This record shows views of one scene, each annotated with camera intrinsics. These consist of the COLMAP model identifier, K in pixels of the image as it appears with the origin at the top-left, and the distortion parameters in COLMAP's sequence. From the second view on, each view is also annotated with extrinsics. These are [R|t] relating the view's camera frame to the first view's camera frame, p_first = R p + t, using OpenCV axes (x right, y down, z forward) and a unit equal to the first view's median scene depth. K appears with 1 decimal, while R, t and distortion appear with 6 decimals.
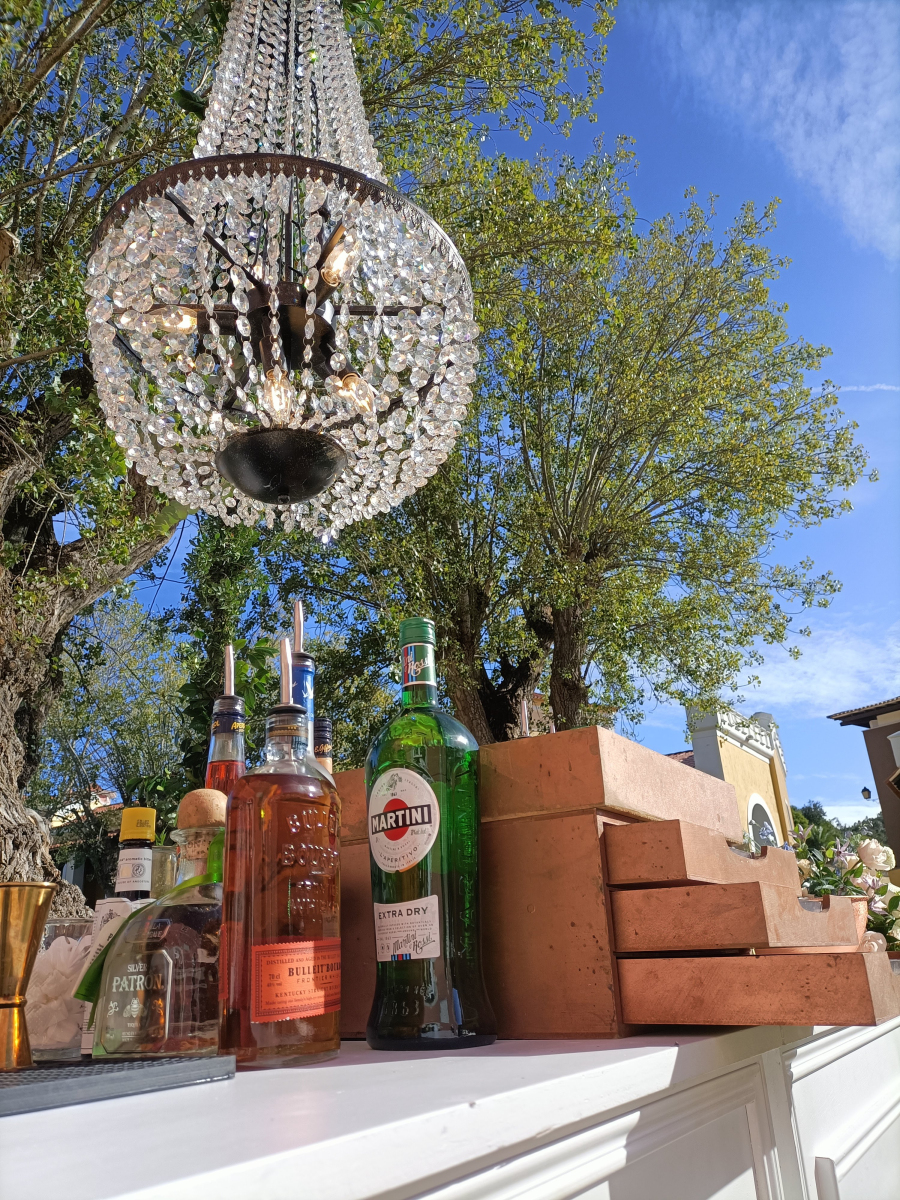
lens RADIAL K [[913.4, 0, 450.0], [0, 913.4, 600.0], [0, 0, 1]] dist [0.096007, -0.097109]
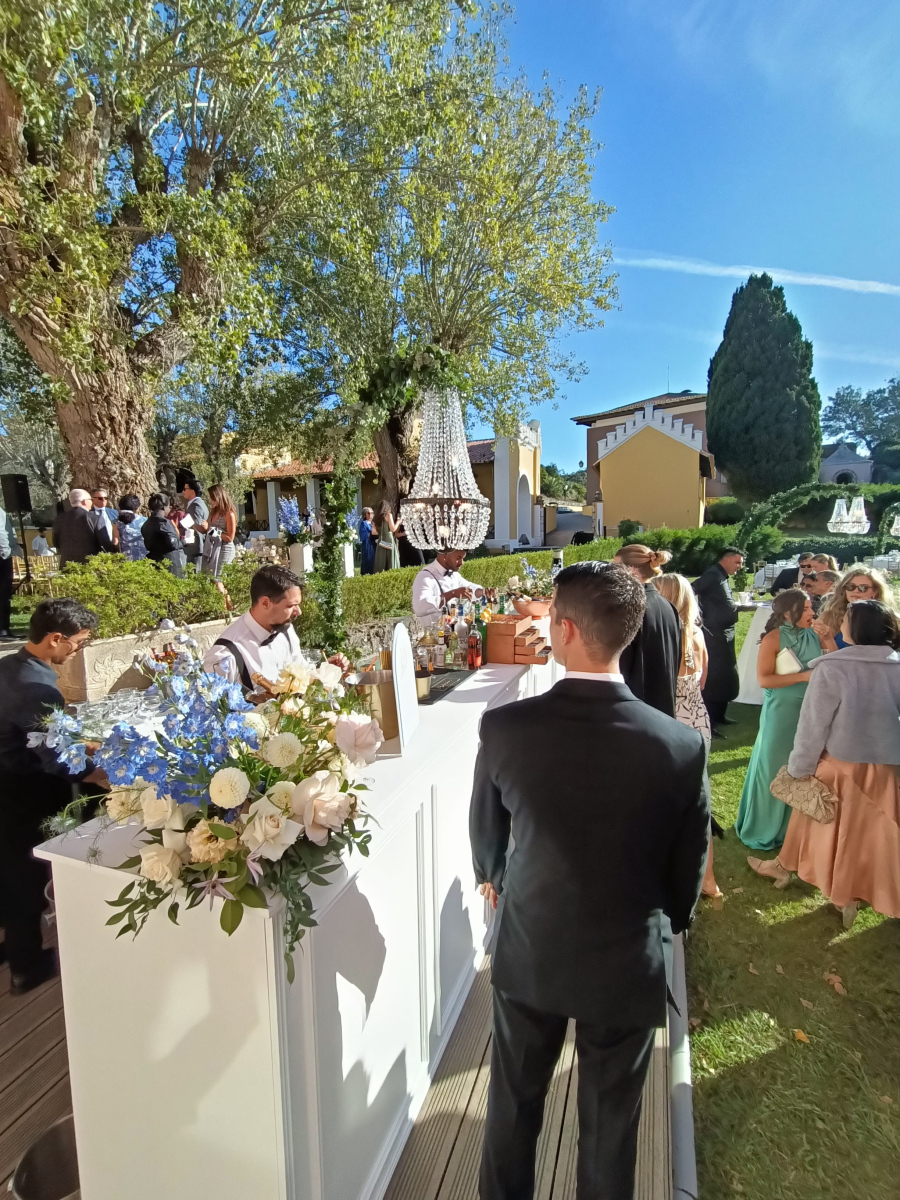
lens RADIAL K [[548.5, 0, 450.0], [0, 548.5, 600.0], [0, 0, 1]] dist [0.111486, 0.000043]
pose [[0.981156, 0.005578, 0.193138, -0.067228], [-0.093573, 0.888264, 0.449702, -0.111777], [-0.169049, -0.459300, 0.872047, -0.147592]]
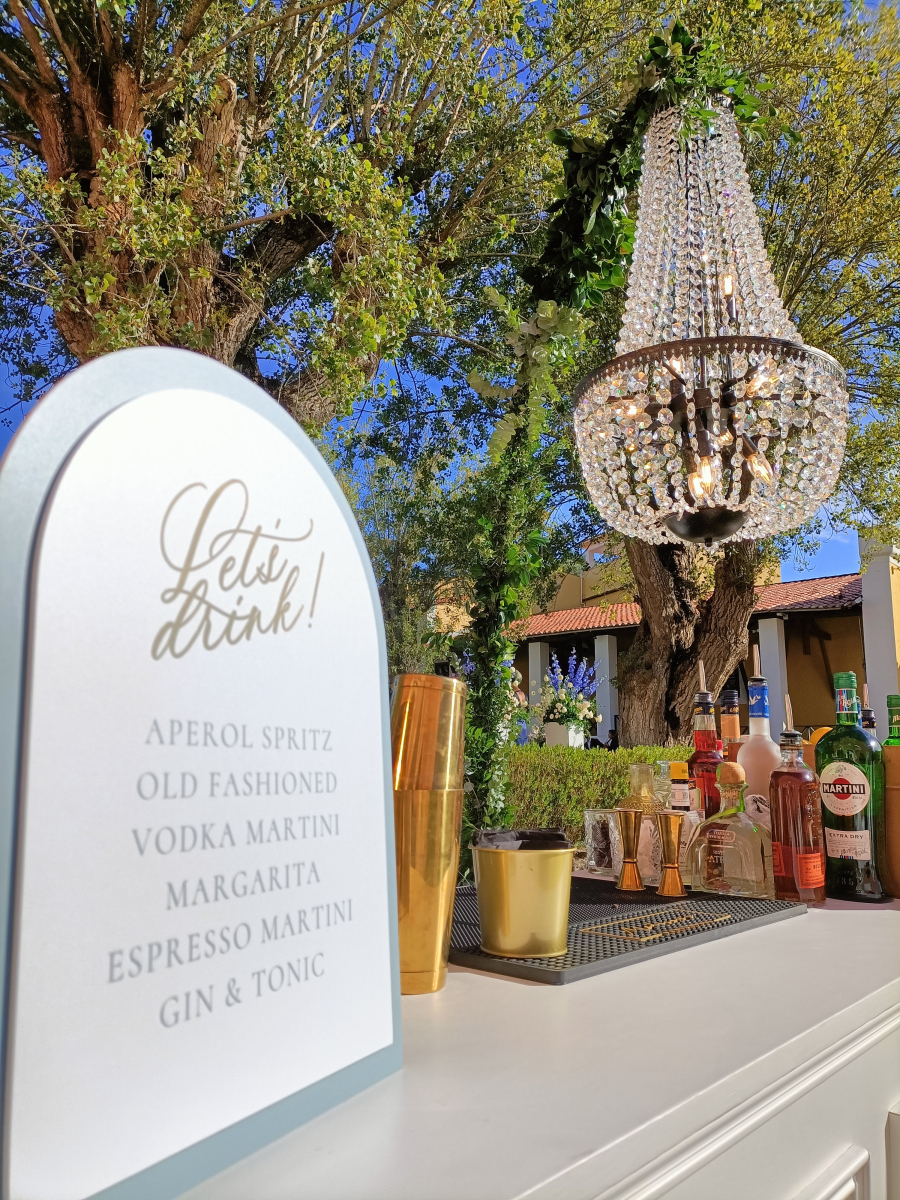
lens RADIAL K [[913.4, 0, 450.0], [0, 913.4, 600.0], [0, 0, 1]] dist [0.096007, -0.097109]
pose [[0.987405, 0.038194, -0.153532, -0.036375], [-0.005304, 0.977869, 0.209152, -0.033945], [0.158122, -0.205703, 0.965755, -0.056768]]
